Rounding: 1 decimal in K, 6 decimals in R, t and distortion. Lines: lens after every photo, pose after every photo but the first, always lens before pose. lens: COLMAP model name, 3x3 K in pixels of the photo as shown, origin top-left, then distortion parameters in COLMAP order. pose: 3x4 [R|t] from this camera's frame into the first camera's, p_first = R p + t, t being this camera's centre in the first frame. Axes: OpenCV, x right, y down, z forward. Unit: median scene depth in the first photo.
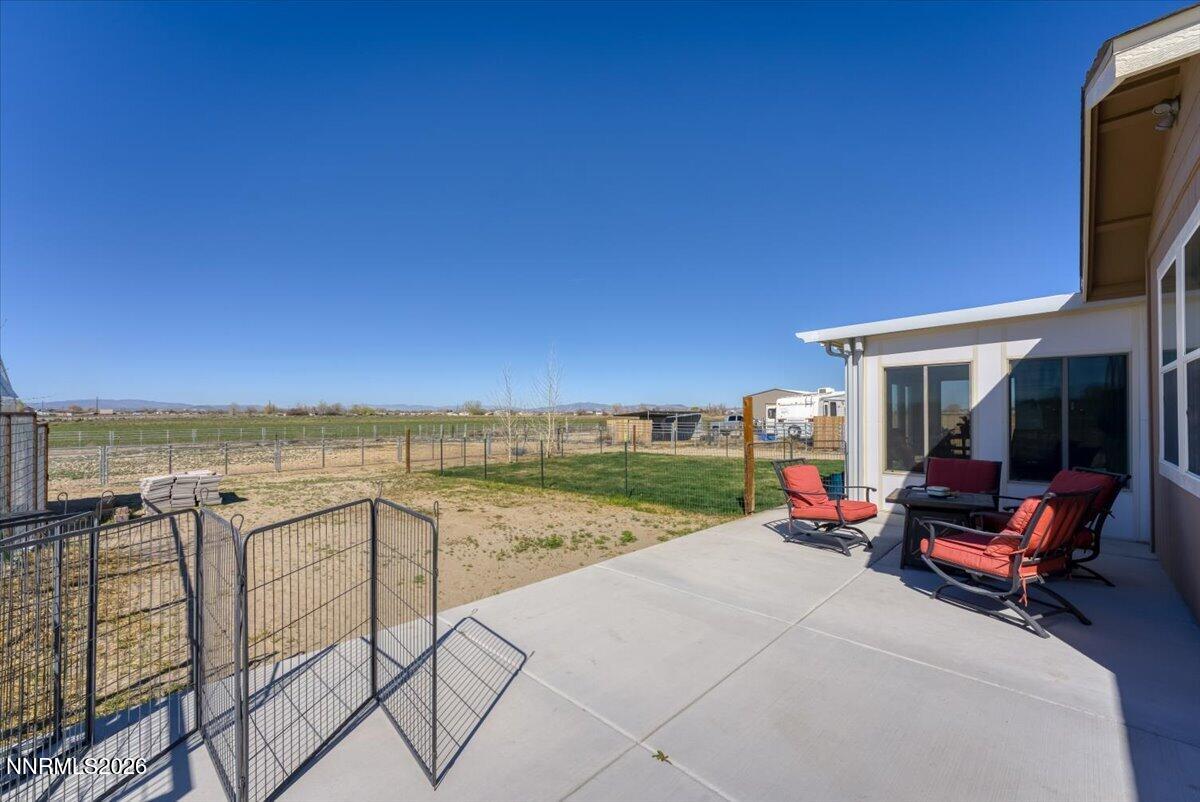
lens RADIAL K [[473.5, 0, 602.1], [0, 473.5, 409.7], [0, 0, 1]] dist [-0.013968, -0.000026]
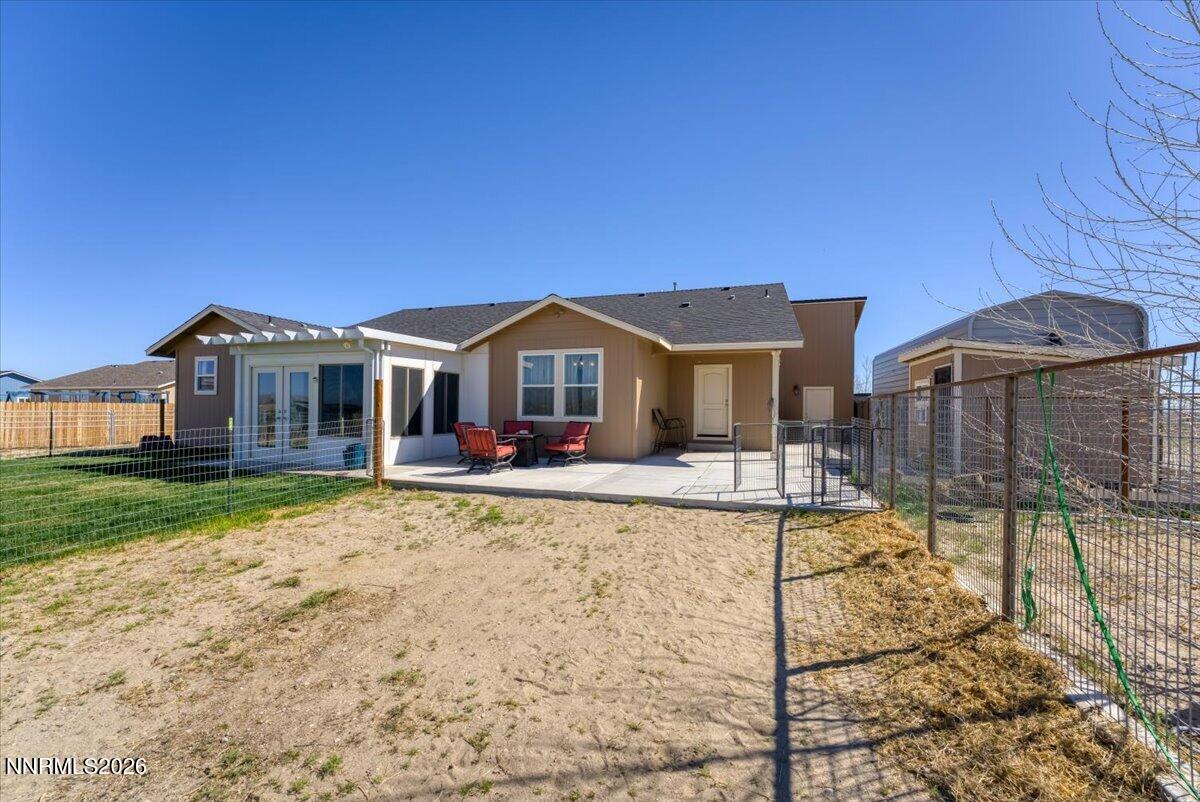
lens RADIAL K [[473.5, 0, 602.1], [0, 473.5, 409.7], [0, 0, 1]] dist [-0.013968, -0.000026]
pose [[-0.450527, -0.002625, 0.892759, -1.099962], [-0.021103, 0.999748, -0.007710, 0.048890], [-0.892513, -0.022314, -0.450469, 1.210217]]
